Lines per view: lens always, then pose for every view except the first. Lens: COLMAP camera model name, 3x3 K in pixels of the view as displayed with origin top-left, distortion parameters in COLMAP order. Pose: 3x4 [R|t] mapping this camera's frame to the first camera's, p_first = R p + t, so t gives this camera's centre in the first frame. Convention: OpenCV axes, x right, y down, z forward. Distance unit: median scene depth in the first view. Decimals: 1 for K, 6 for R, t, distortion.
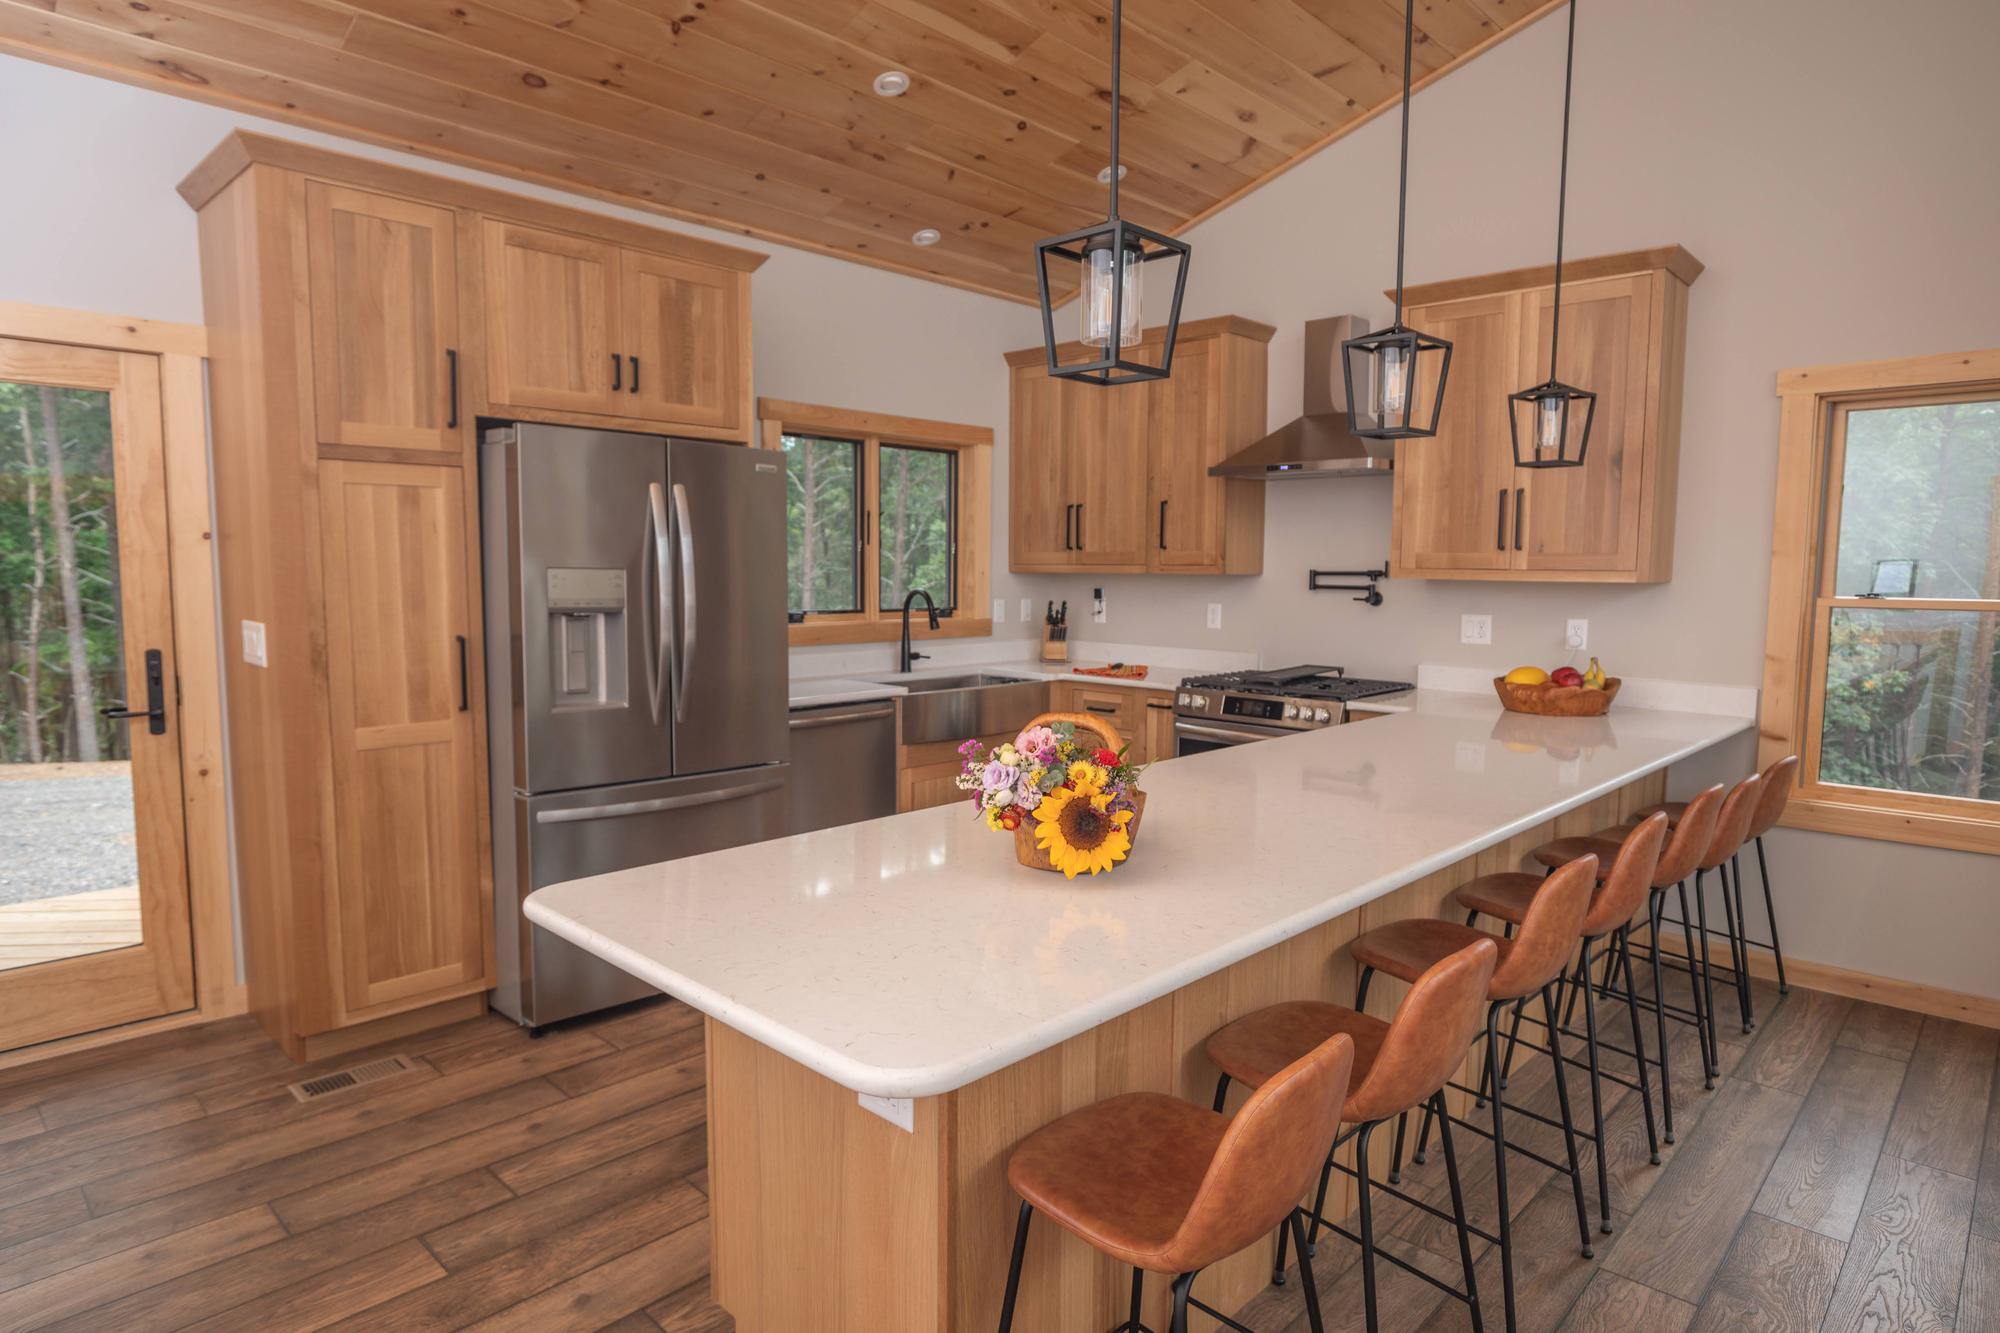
lens RADIAL K [[1139.6, 0, 1000.0], [0, 1139.6, 666.5], [0, 0, 1]] dist [-0.014969, 0.000222]
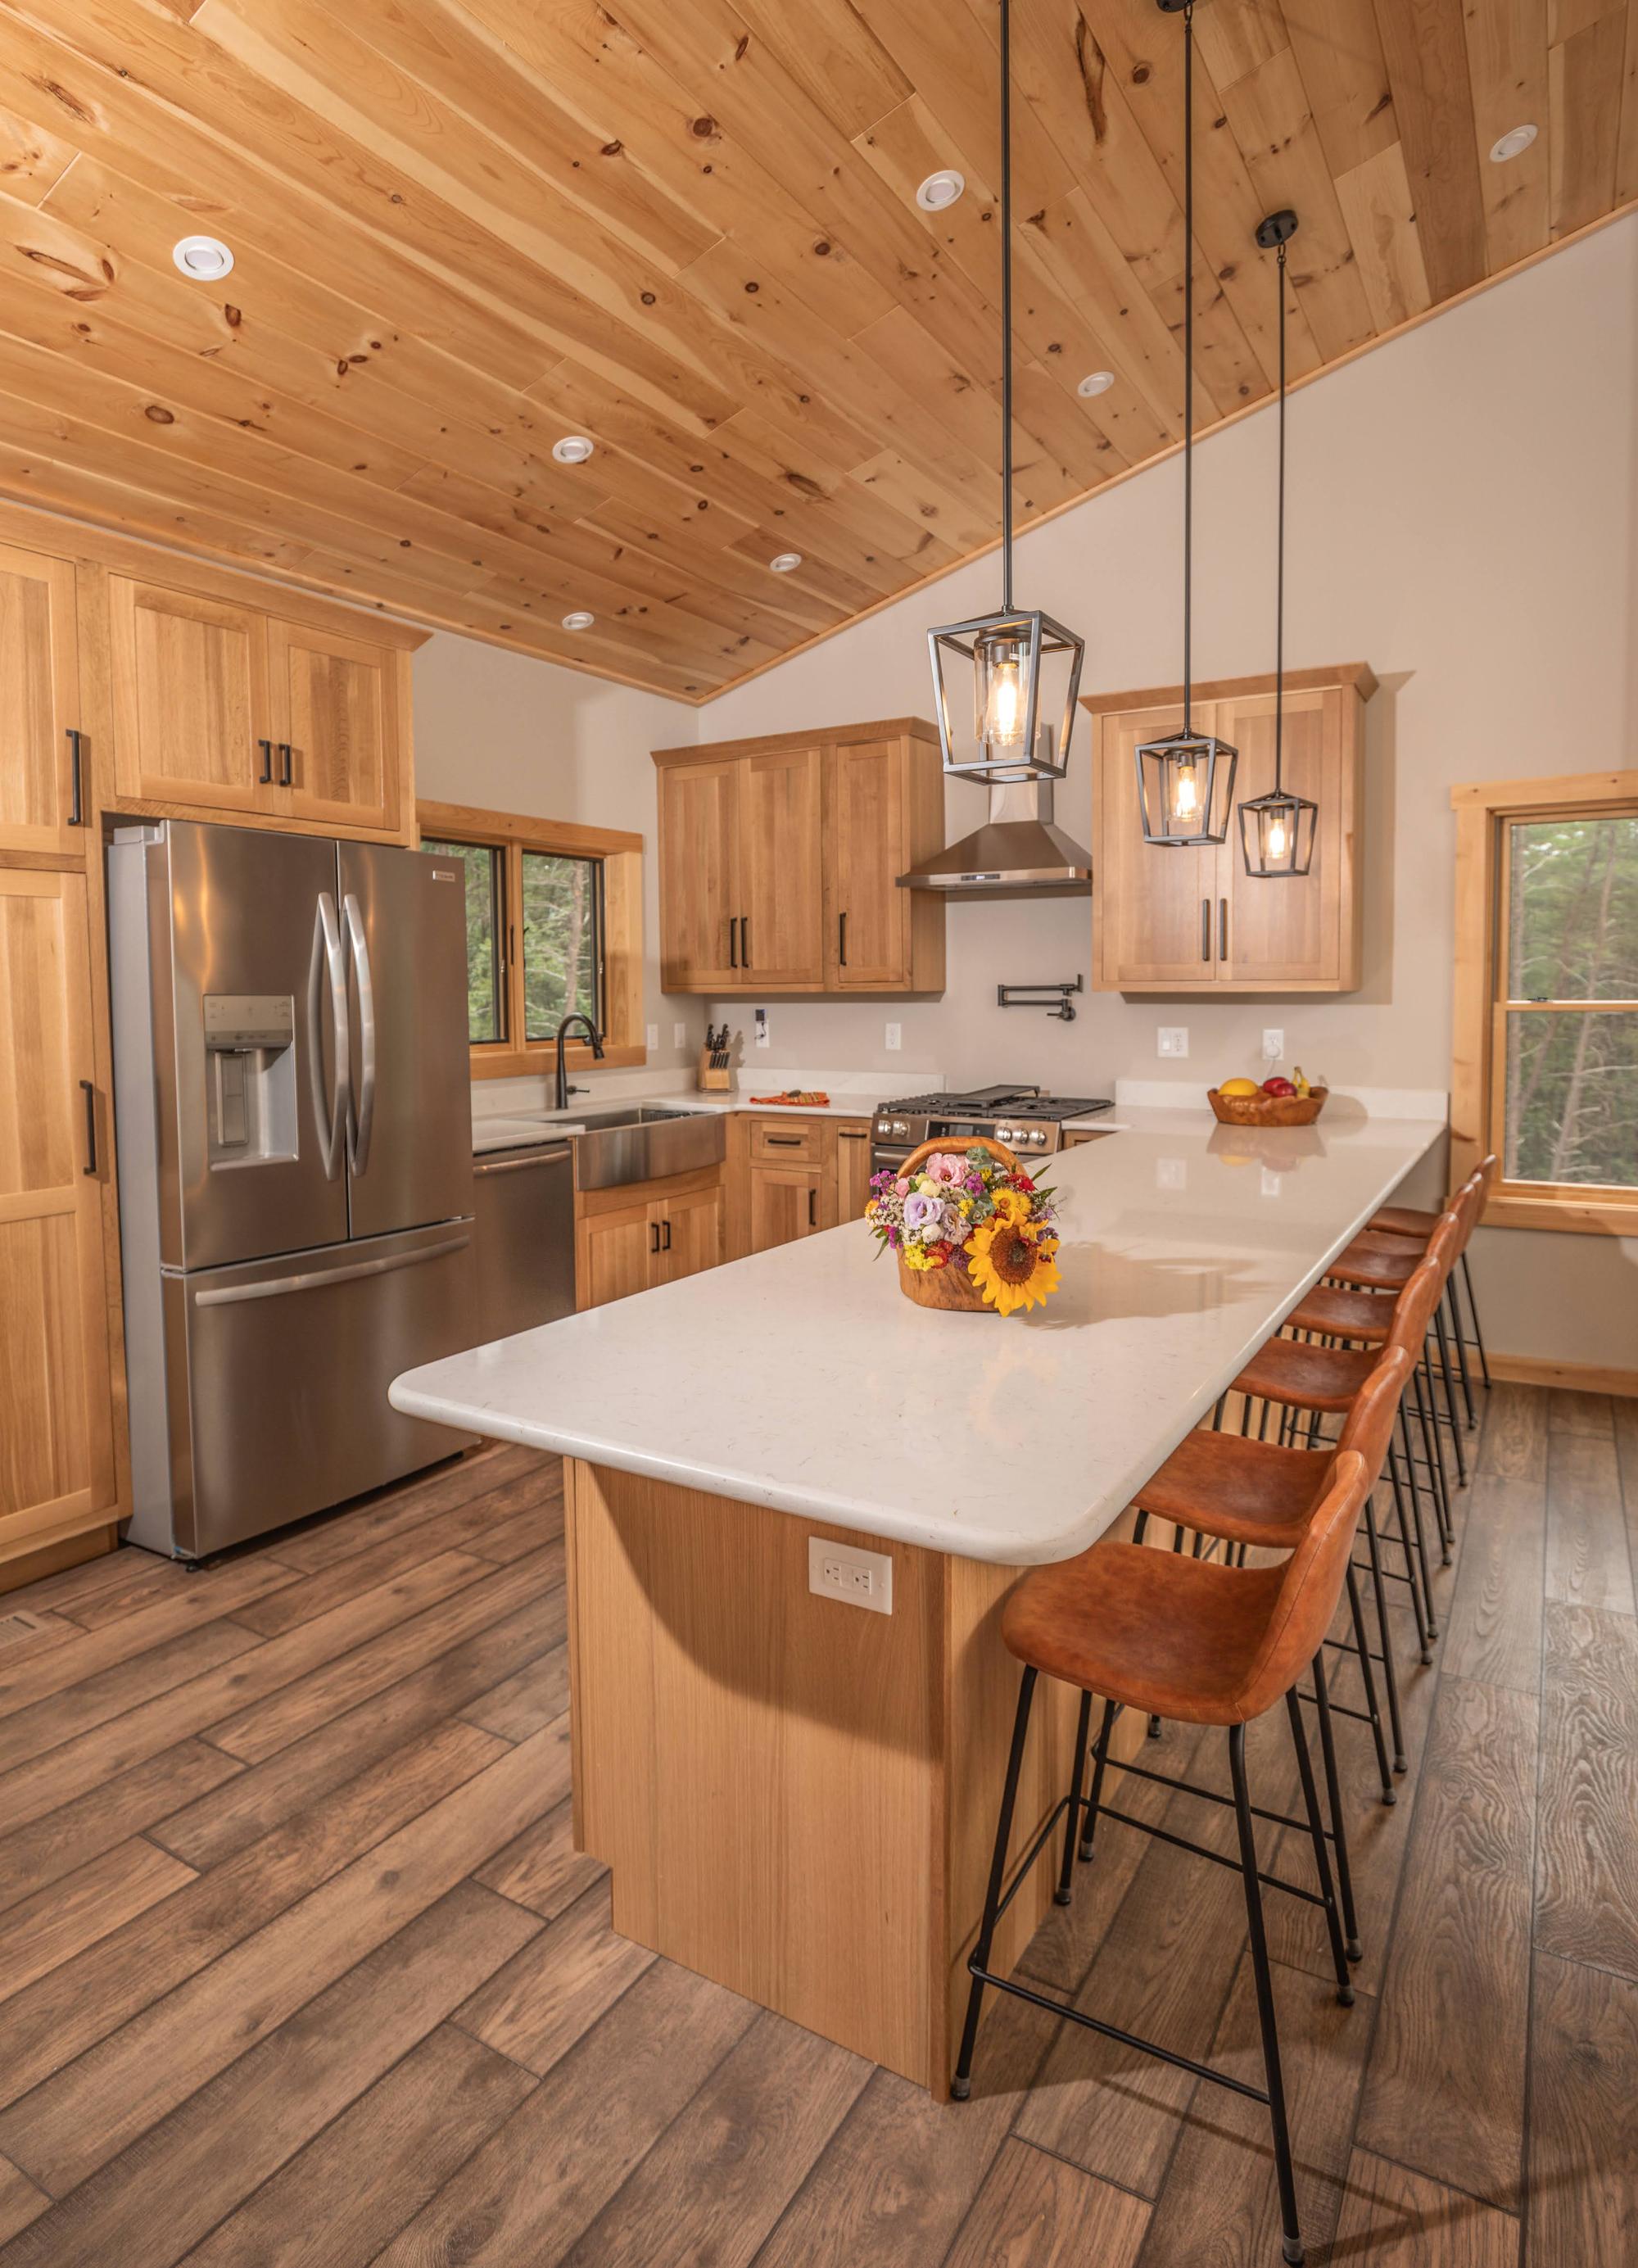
lens RADIAL K [[1254.3, 0, 816.4], [0, 1254.3, 1055.7], [0, 0, 1]] dist [-0.025569, 0.001887]
pose [[0.975343, -0.028097, 0.218898, -0.138898], [0.035629, 0.998898, -0.030536, 0.000721], [-0.217799, 0.037582, 0.975270, 0.018966]]
